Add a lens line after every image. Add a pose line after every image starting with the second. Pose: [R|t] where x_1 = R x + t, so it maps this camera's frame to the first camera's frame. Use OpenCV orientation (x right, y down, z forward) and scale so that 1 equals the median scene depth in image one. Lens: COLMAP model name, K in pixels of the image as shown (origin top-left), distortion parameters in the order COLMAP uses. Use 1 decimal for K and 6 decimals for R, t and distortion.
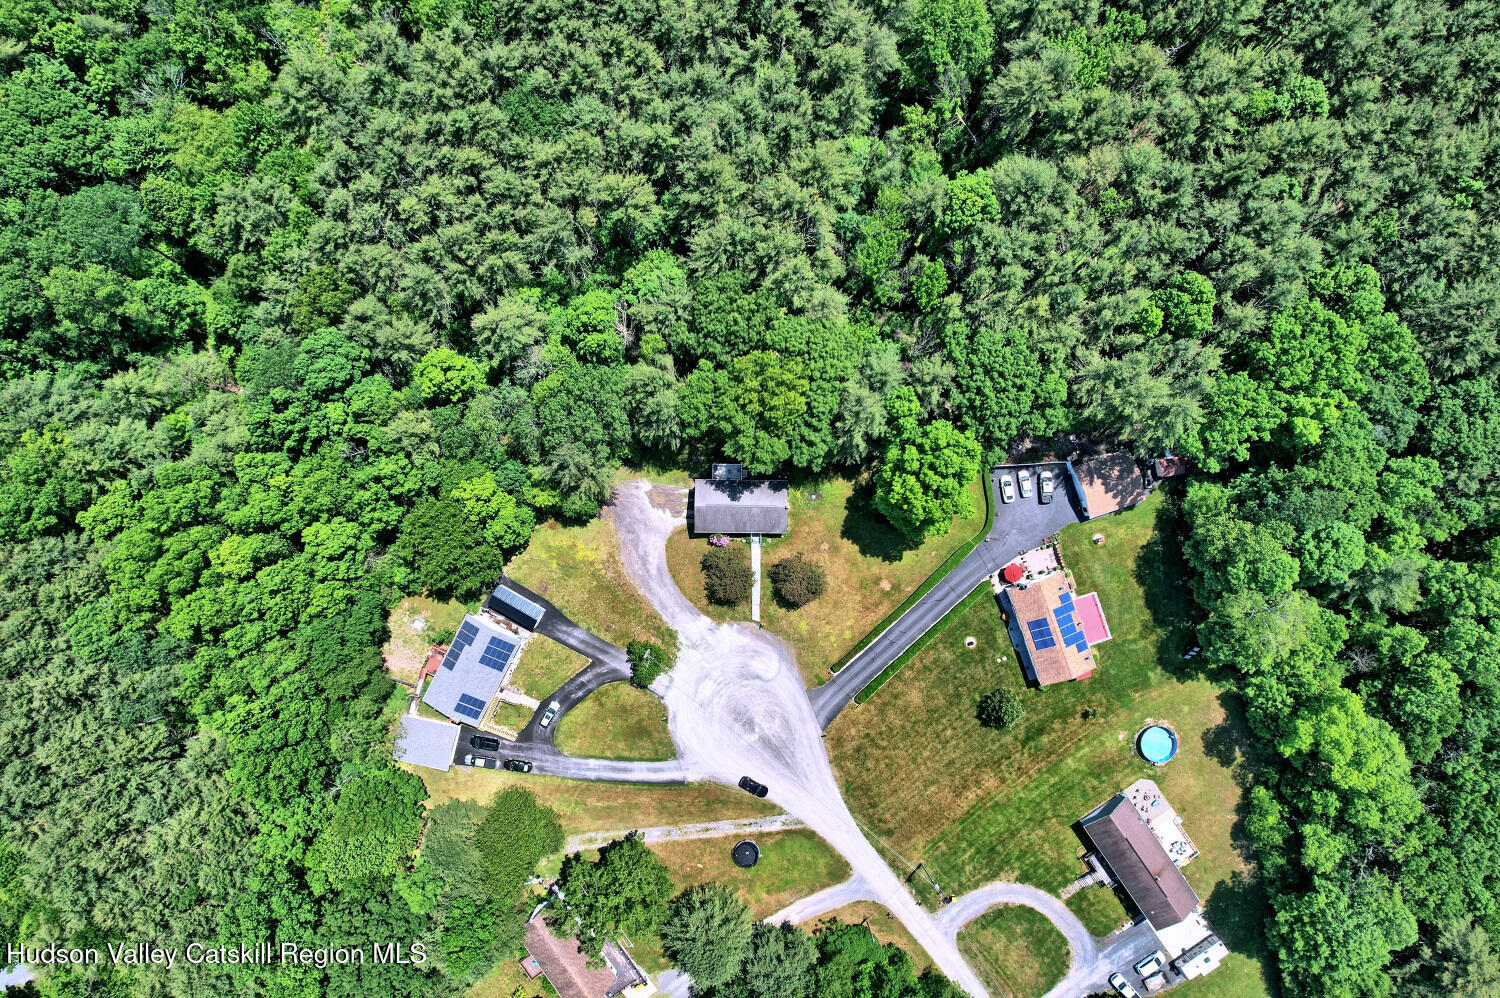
lens RADIAL K [[935.9, 0, 755.1], [0, 935.9, 500.7], [0, 0, 1]] dist [-0.013589, -0.006490]
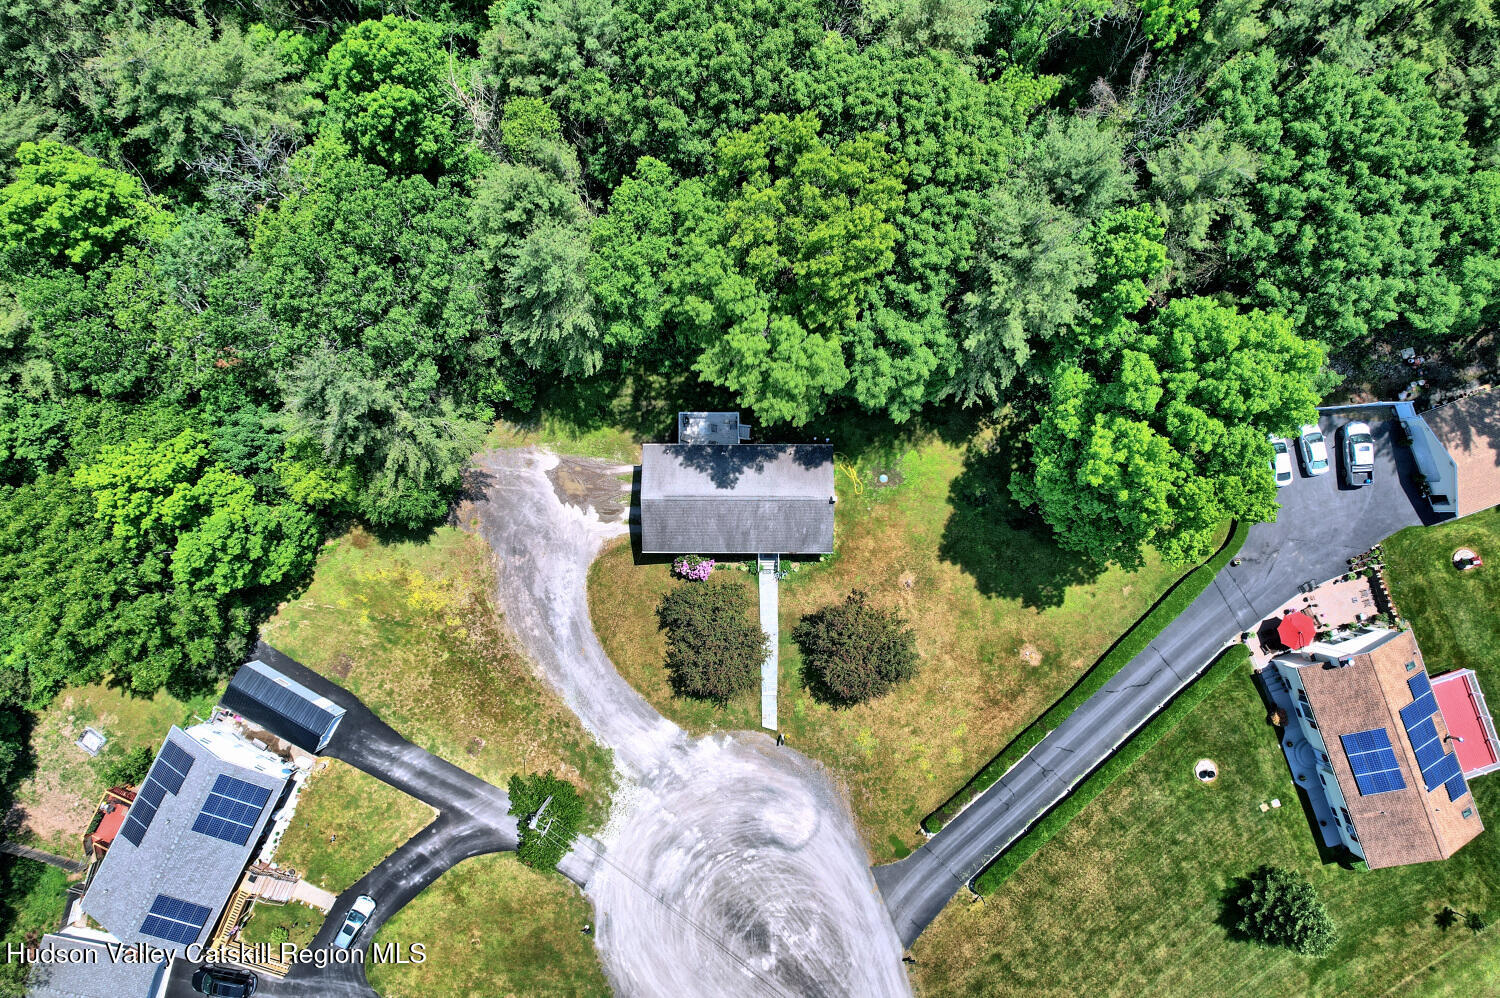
lens RADIAL K [[954.2, 0, 756.8], [0, 954.2, 491.7], [0, 0, 1]] dist [-0.007573, 0.020480]
pose [[0.999952, -0.008317, 0.005234, -0.008038], [0.008340, 0.999956, -0.004392, 0.005002], [-0.005197, 0.004436, 0.999977, 0.525198]]
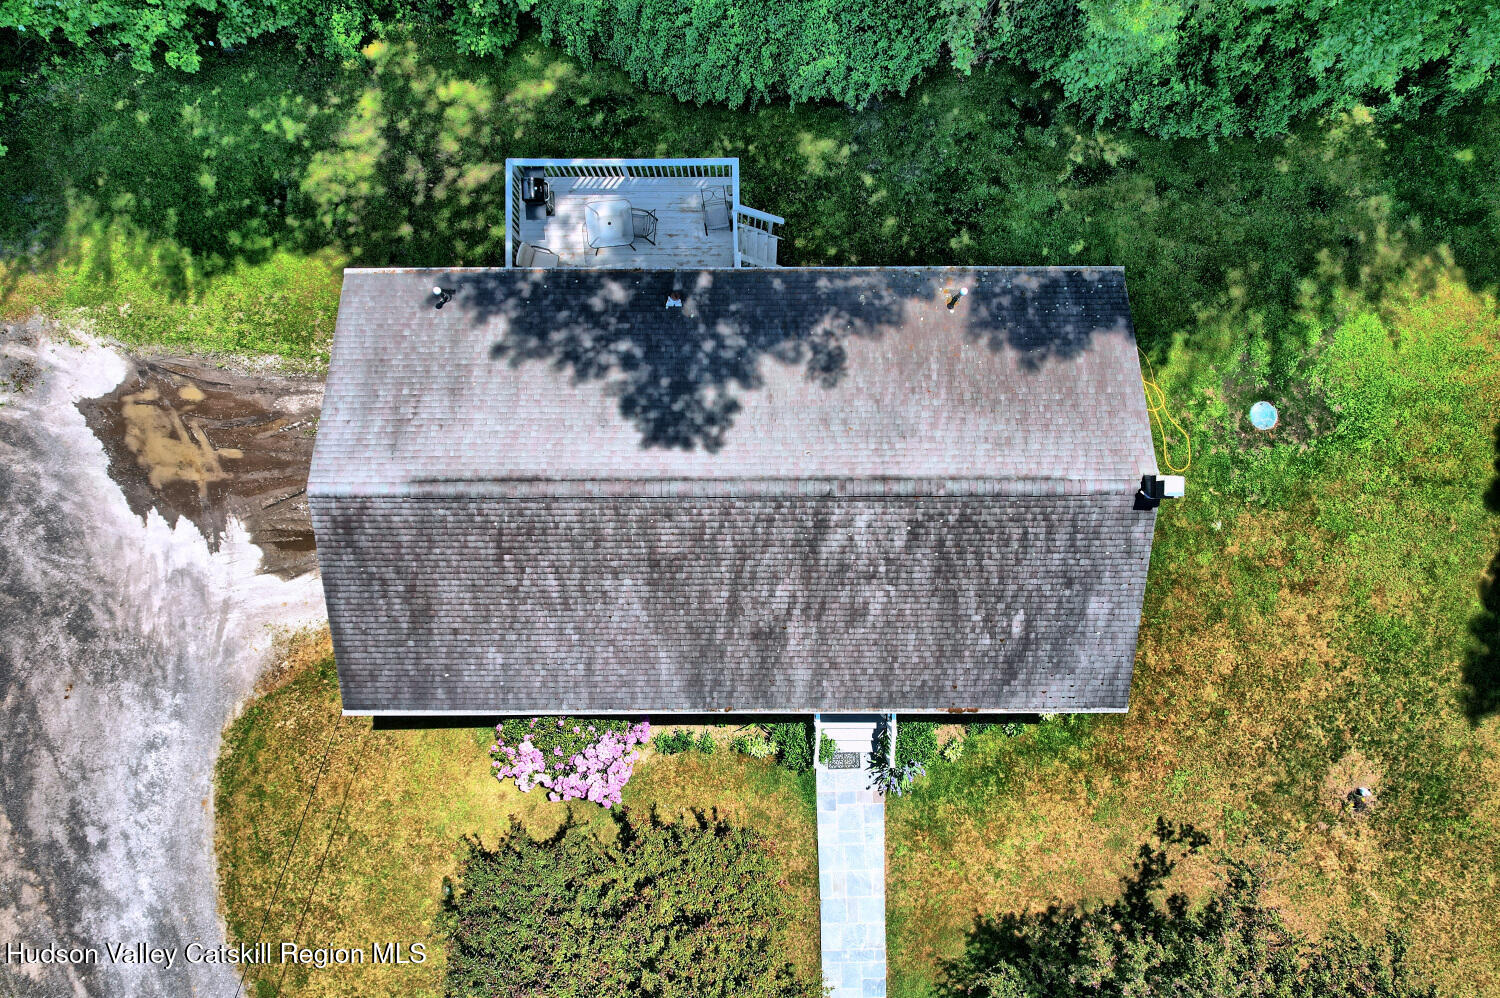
lens RADIAL K [[946.2, 0, 746.8], [0, 946.2, 492.9], [0, 0, 1]] dist [-0.008544, 0.013280]
pose [[0.999891, -0.014631, 0.002207, -0.014533], [0.014632, 0.999893, -0.000275, 0.006624], [-0.002203, 0.000307, 0.999998, 0.914671]]
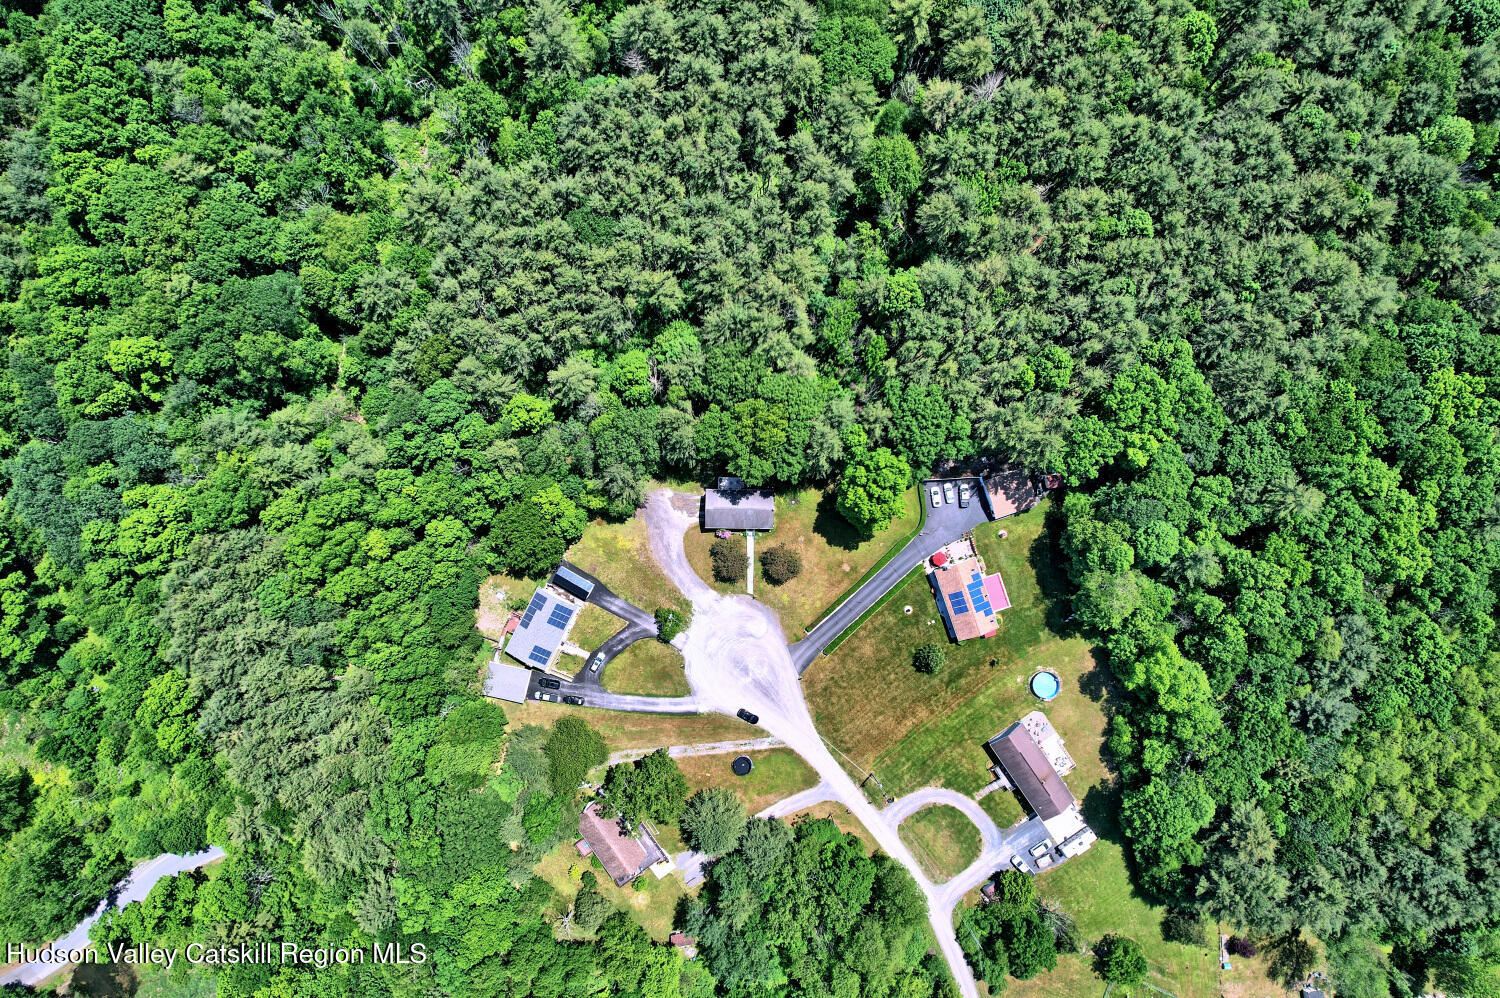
lens RADIAL K [[924.0, 0, 753.8], [0, 924.0, 503.3], [0, 0, 1]] dist [-0.035533, 0.000561]
pose [[0.999993, 0.003267, 0.001824, 0.003536], [-0.003269, 0.999994, 0.001294, -0.004154], [-0.001820, -0.001300, 0.999997, -0.357038]]
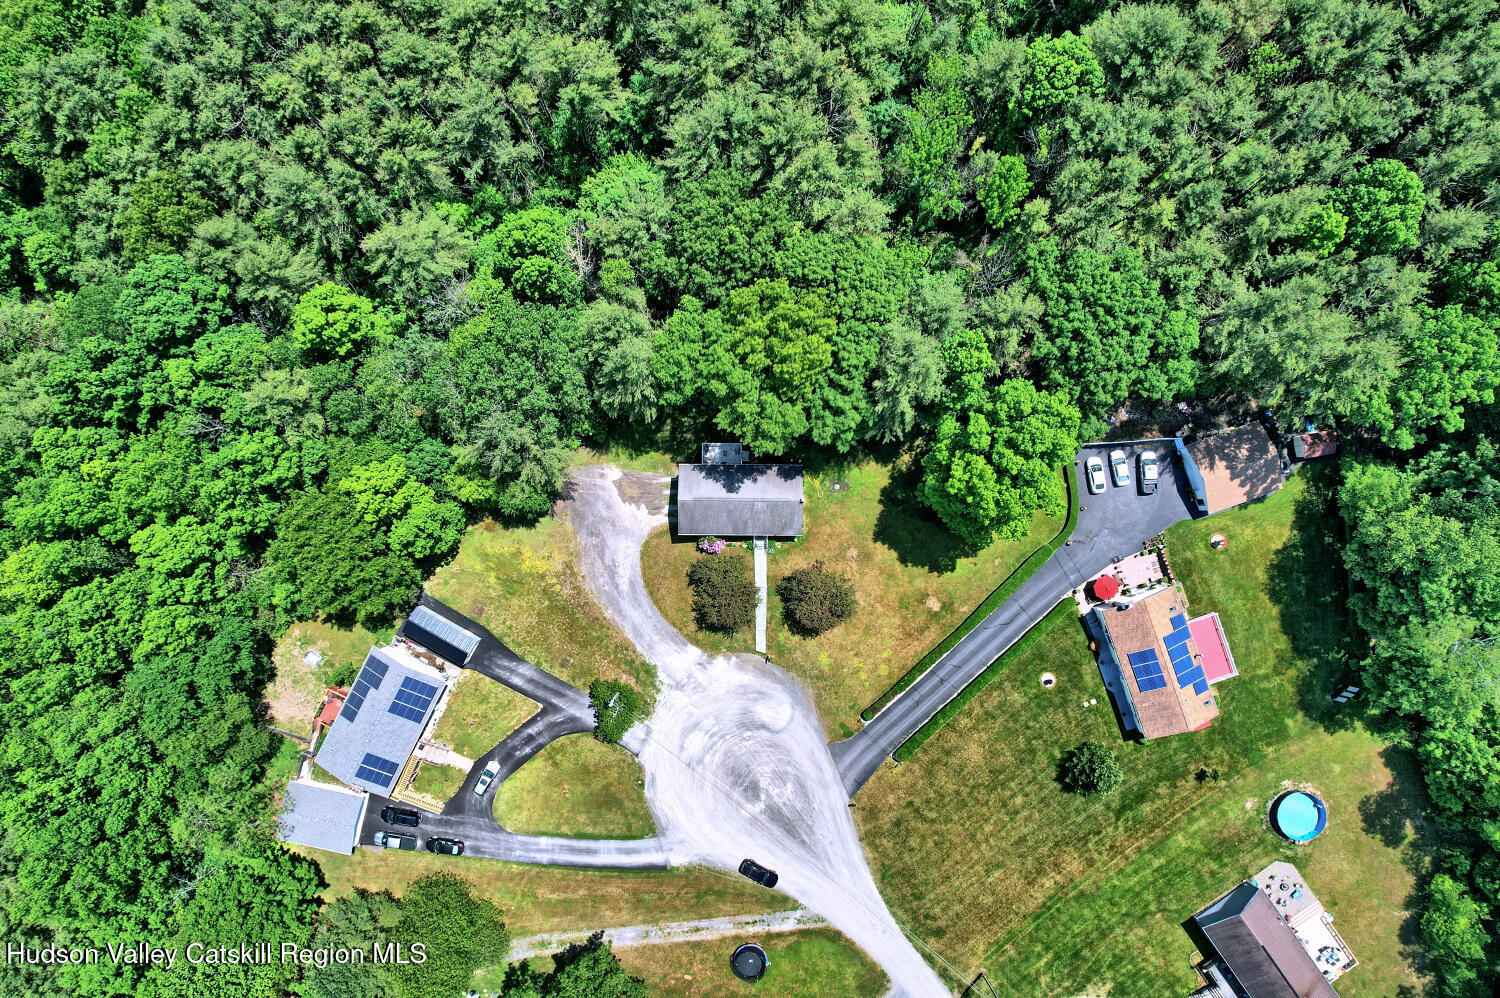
lens RADIAL K [[946.2, 0, 754.4], [0, 946.2, 497.2], [0, 0, 1]] dist [-0.008544, 0.013280]
pose [[0.999990, -0.004380, 0.001065, -0.004859], [0.004378, 0.999989, 0.001800, 0.002873], [-0.001072, -0.001795, 0.999998, 0.256546]]
